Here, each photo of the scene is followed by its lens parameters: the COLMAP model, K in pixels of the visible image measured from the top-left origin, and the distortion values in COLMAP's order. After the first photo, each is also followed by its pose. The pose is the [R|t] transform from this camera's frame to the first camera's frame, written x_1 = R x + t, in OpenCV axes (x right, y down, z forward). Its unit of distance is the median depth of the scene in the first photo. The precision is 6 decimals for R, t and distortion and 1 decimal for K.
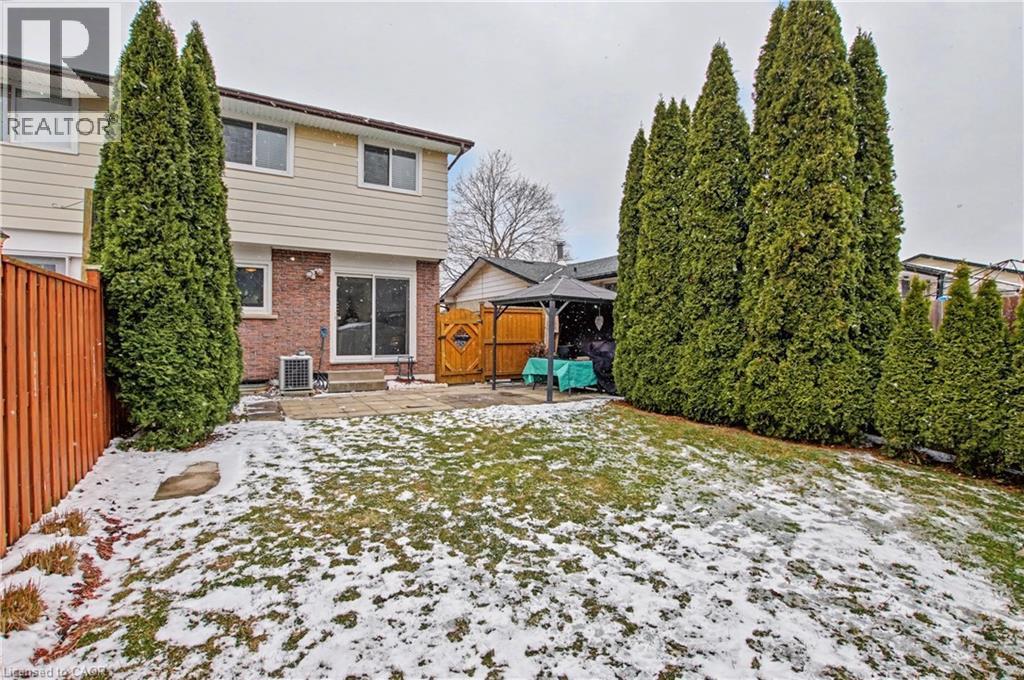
lens RADIAL K [[474.5, 0, 514.3], [0, 474.5, 343.8], [0, 0, 1]] dist [-0.029150, 0.003185]
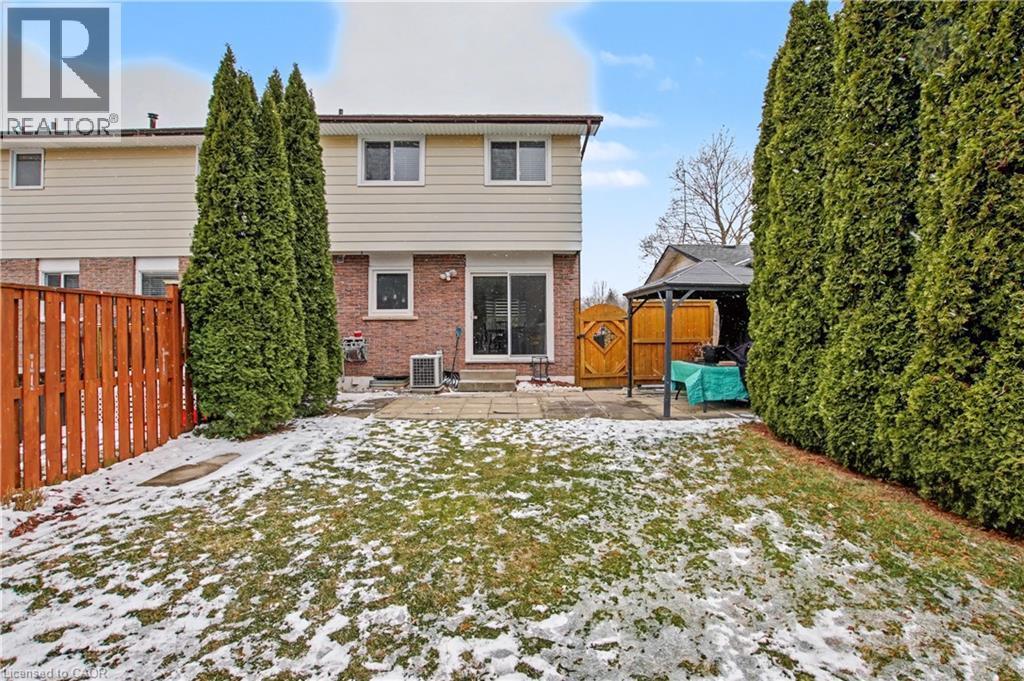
lens RADIAL K [[474.5, 0, 525.3], [0, 474.5, 329.9], [0, 0, 1]] dist [-0.029150, 0.003185]
pose [[0.876799, -0.009966, -0.480753, 0.388049], [-0.000419, 0.999769, -0.021489, -0.011355], [0.480856, 0.019043, 0.876593, 0.297882]]
